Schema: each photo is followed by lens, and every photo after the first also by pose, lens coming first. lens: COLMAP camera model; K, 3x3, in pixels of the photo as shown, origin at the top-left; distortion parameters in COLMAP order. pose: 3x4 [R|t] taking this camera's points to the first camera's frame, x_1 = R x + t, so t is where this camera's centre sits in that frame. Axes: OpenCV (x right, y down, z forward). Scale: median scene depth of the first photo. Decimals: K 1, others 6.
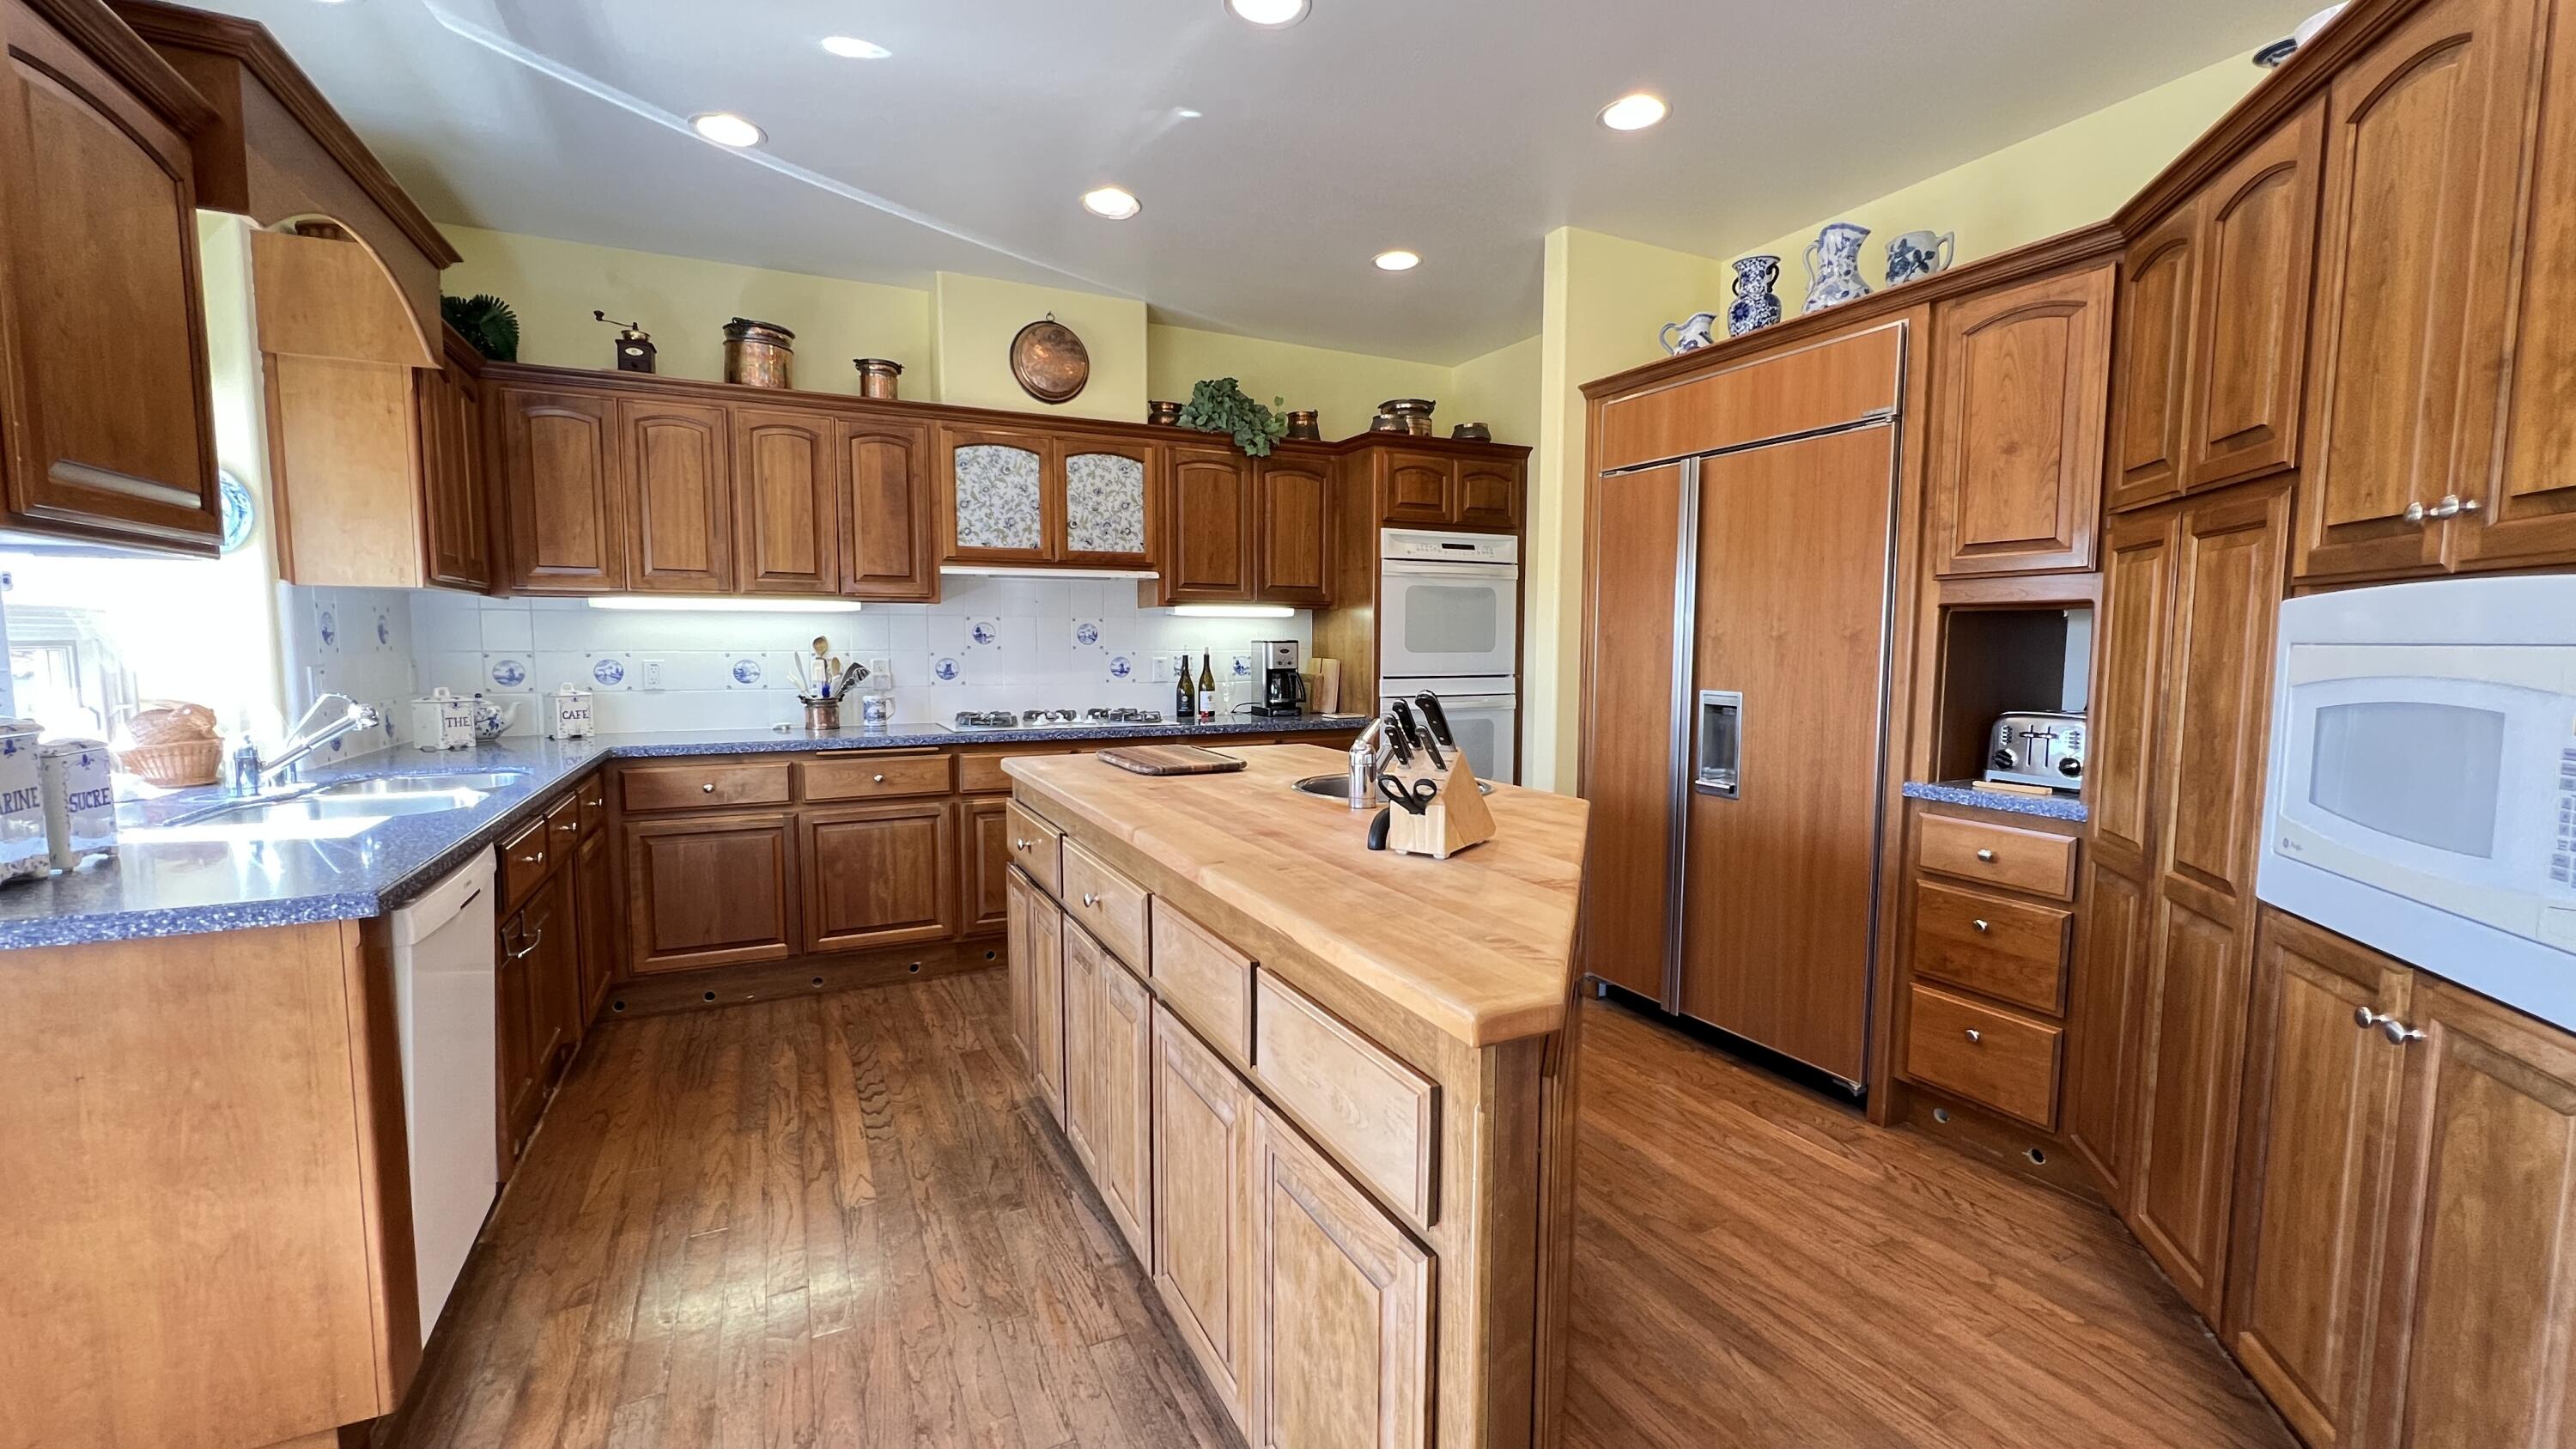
lens RADIAL K [[1036.3, 0, 1288.0], [0, 1036.3, 724.5], [0, 0, 1]] dist [0.000187, 0.000245]
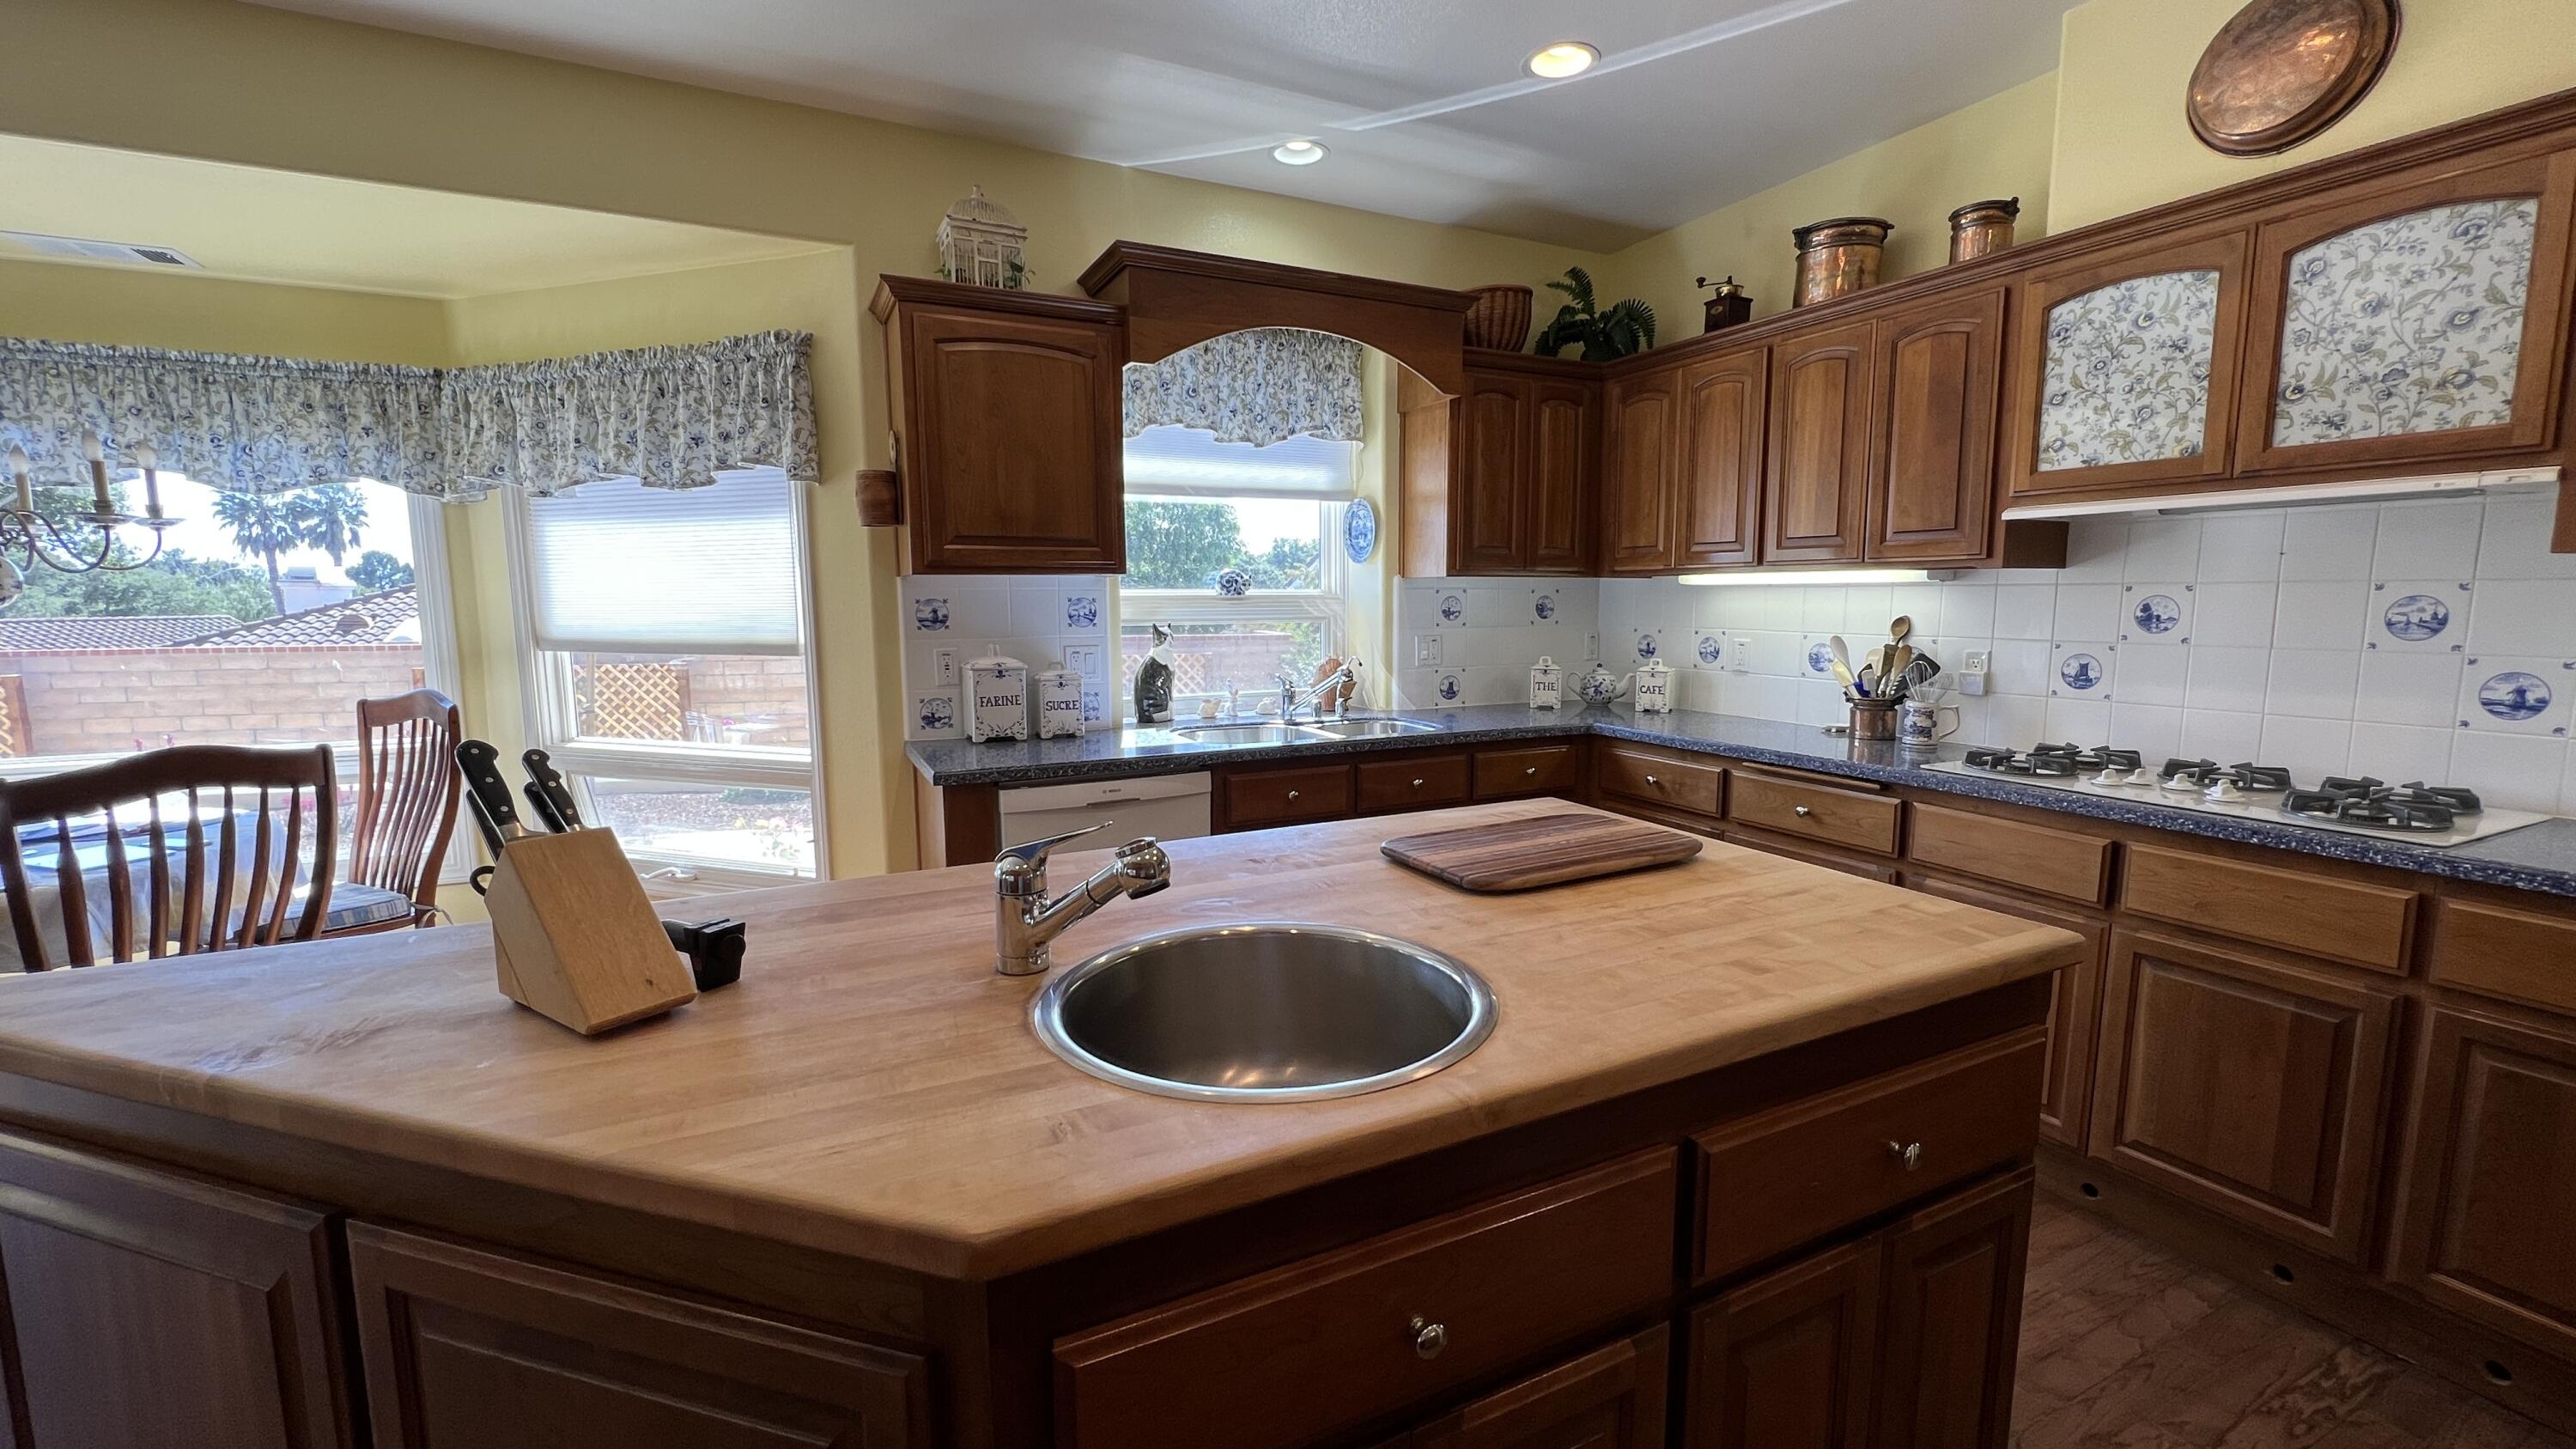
lens RADIAL K [[1036.3, 0, 1288.0], [0, 1036.3, 724.5], [0, 0, 1]] dist [0.000187, 0.000245]
pose [[0.006138, 0.120314, -0.992717, 0.296762], [-0.080254, 0.989593, 0.119439, -0.061149], [0.996756, 0.078937, 0.015730, 0.550362]]
